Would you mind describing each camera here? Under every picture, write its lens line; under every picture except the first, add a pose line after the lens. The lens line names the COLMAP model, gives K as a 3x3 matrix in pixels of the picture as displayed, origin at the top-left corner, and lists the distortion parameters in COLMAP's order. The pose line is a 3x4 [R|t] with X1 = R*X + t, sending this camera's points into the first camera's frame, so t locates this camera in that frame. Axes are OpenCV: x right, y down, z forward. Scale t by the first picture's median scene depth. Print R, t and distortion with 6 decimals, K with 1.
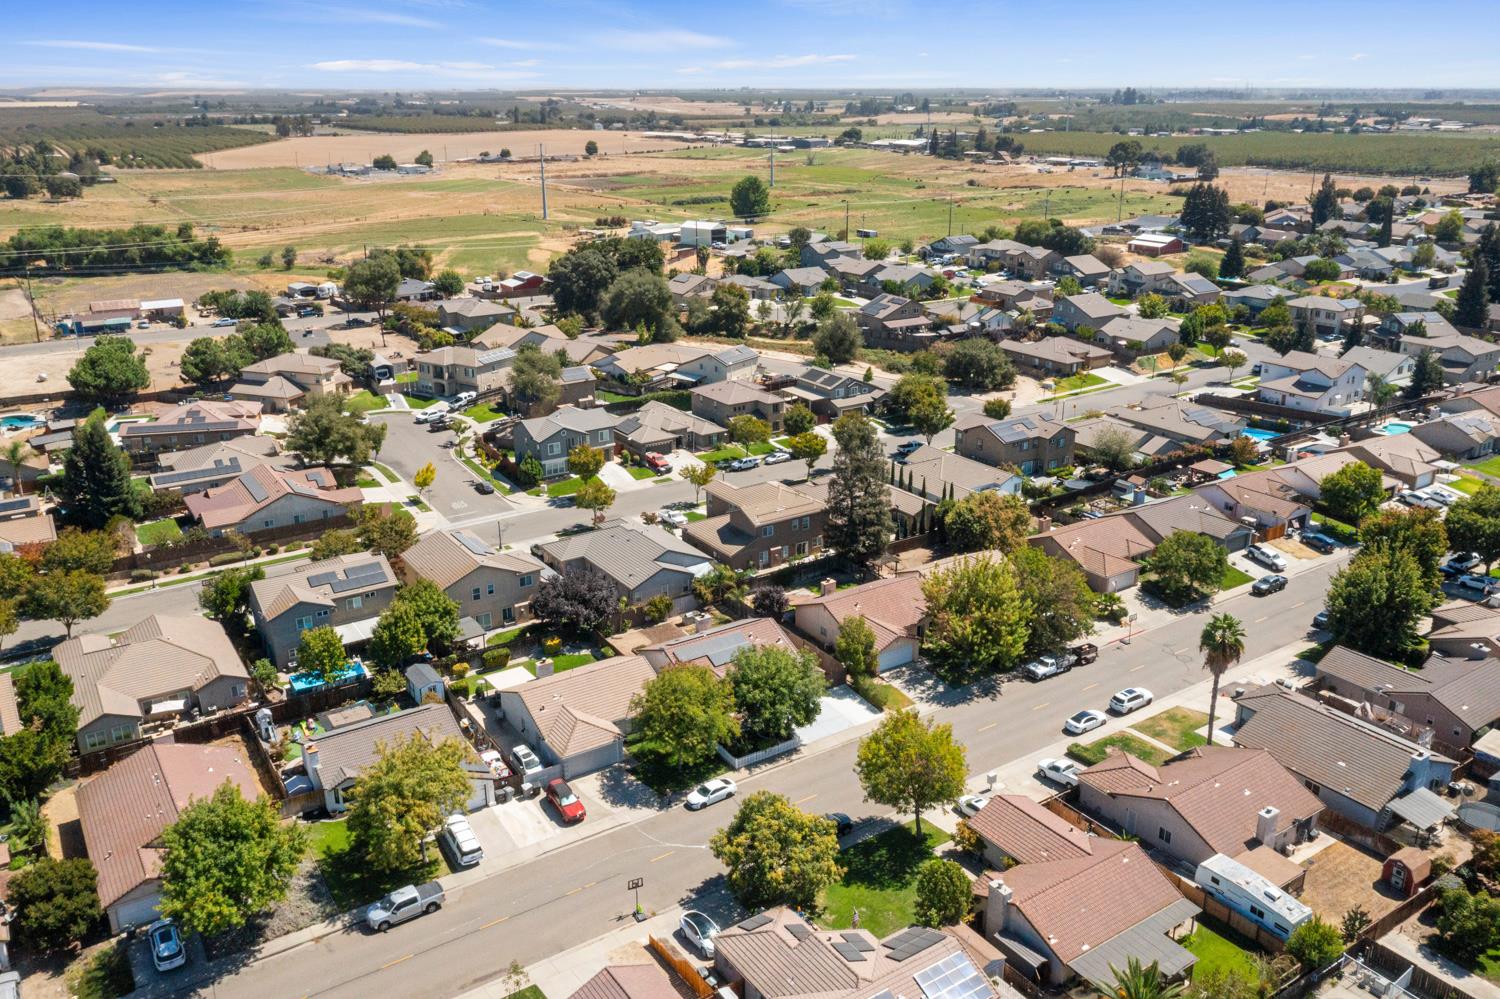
lens RADIAL K [[1195.6, 0, 750.0], [0, 1195.6, 499.5], [0, 0, 1]] dist [-0.011803, 0.007786]
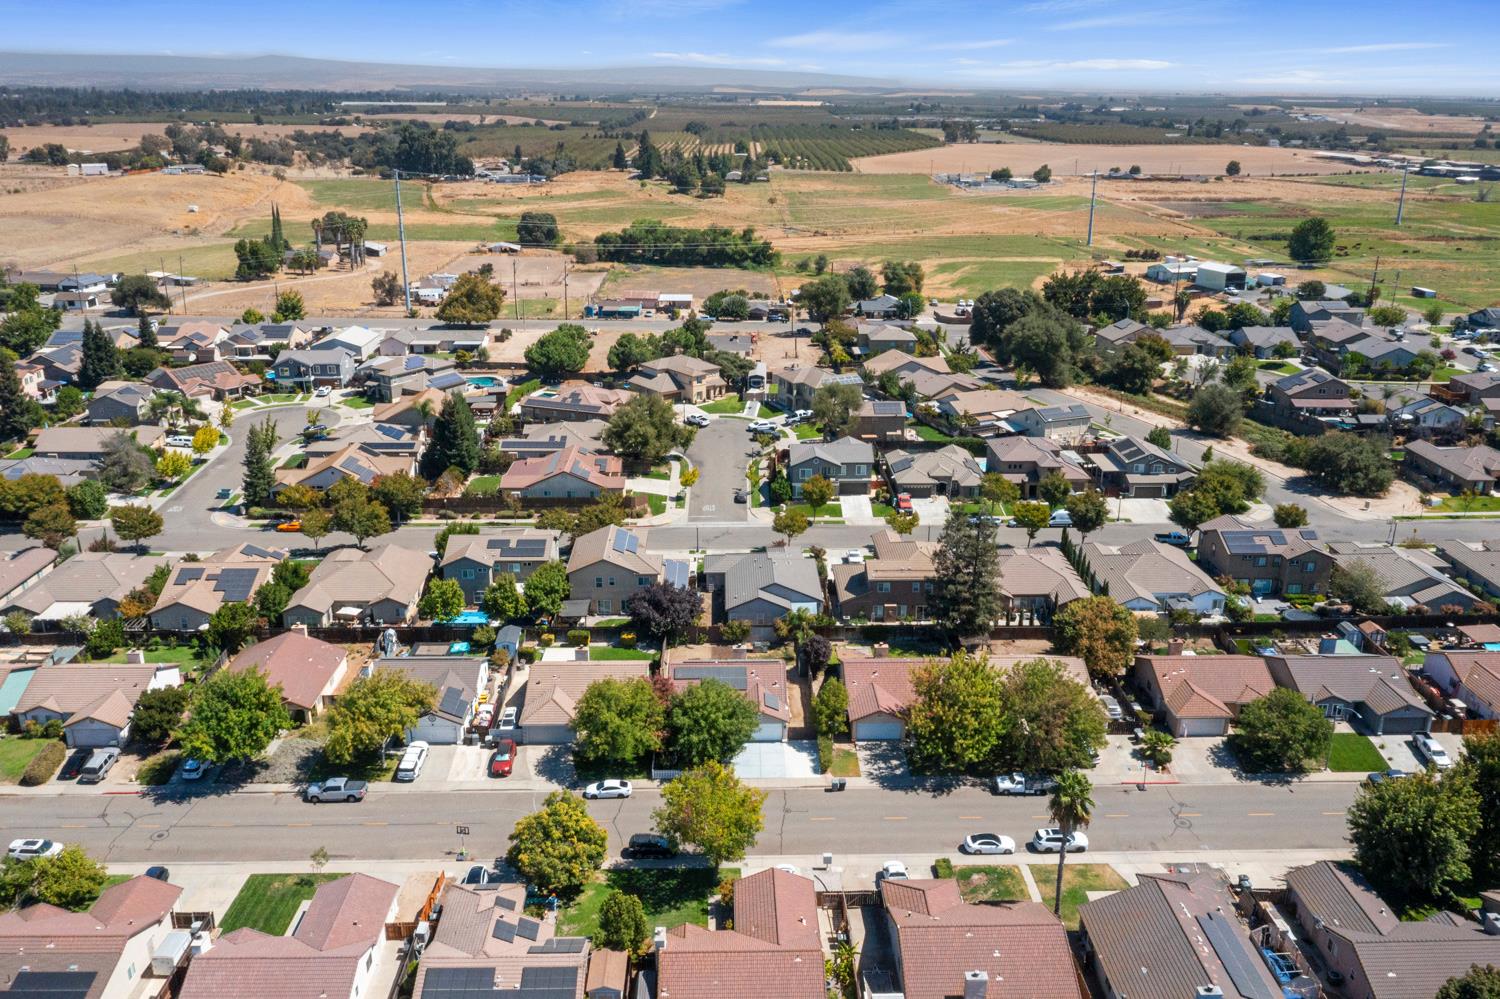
lens RADIAL K [[1195.6, 0, 750.0], [0, 1195.6, 499.5], [0, 0, 1]] dist [-0.011803, 0.007786]
pose [[0.843909, 0.183574, -0.504101, 0.331382], [-0.184299, 0.981651, 0.048948, -0.060447], [0.503837, 0.051597, 0.862257, 0.029889]]
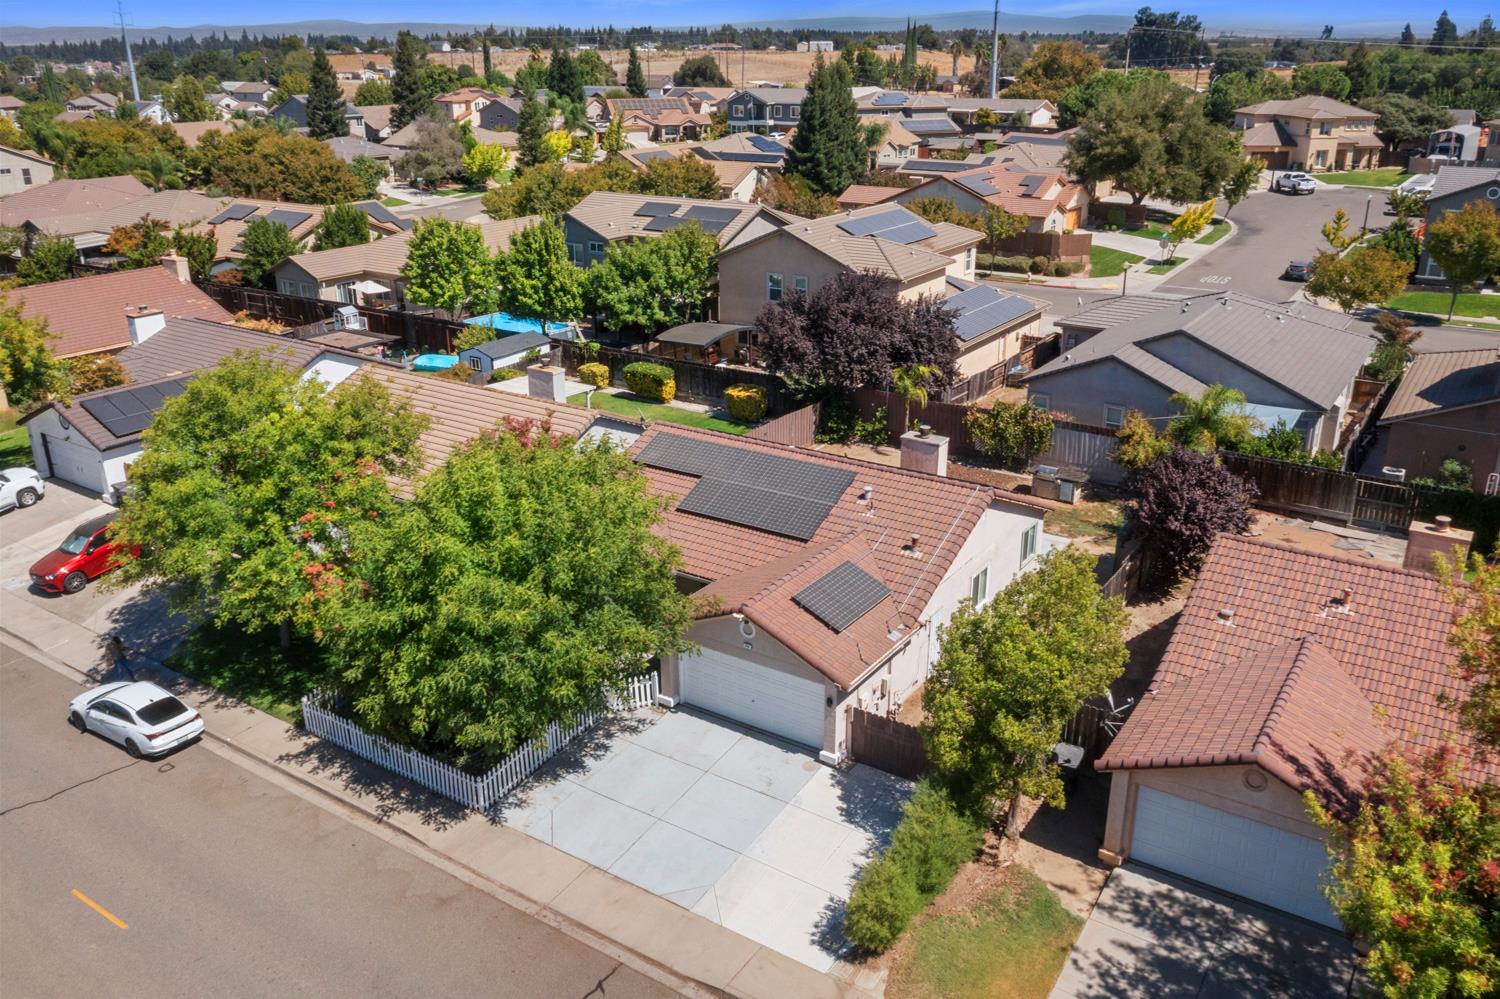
lens RADIAL K [[1176.6, 0, 756.2], [0, 1176.6, 499.8], [0, 0, 1]] dist [-0.007049, 0.002428]
pose [[0.382067, 0.334126, -0.861617, 0.158610], [-0.297807, 0.927128, 0.227474, 0.034871], [0.874835, 0.169685, 0.453730, 0.534036]]
